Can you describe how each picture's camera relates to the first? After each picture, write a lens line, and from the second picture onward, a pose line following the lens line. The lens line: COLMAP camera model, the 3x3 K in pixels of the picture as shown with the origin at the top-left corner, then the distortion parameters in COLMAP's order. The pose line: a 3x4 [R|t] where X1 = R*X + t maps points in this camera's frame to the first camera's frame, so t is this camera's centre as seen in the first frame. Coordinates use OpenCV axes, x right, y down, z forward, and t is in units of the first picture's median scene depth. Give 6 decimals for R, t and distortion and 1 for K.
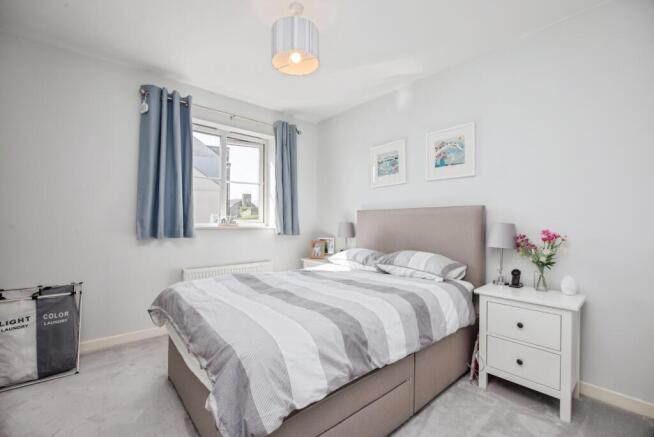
lens RADIAL K [[282.1, 0, 325.0], [0, 282.1, 218.1], [0, 0, 1]] dist [-0.022617, 0.001782]
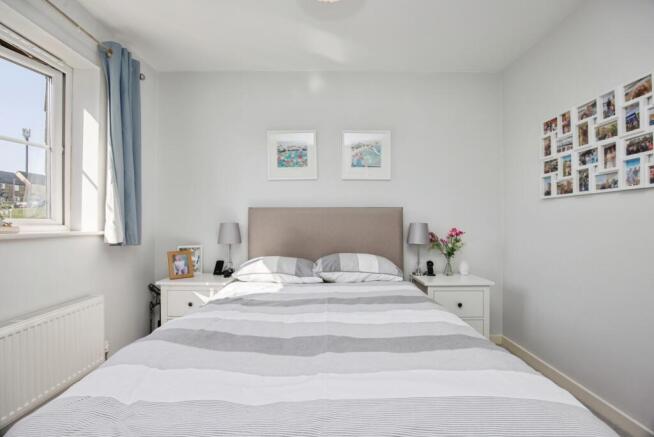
lens RADIAL K [[282.1, 0, 326.8], [0, 282.1, 223.1], [0, 0, 1]] dist [-0.022617, 0.001782]
pose [[0.648456, -0.006660, 0.761223, -0.434141], [-0.007644, 0.999854, 0.015260, 0.002429], [-0.761214, -0.015715, 0.648310, 0.440732]]
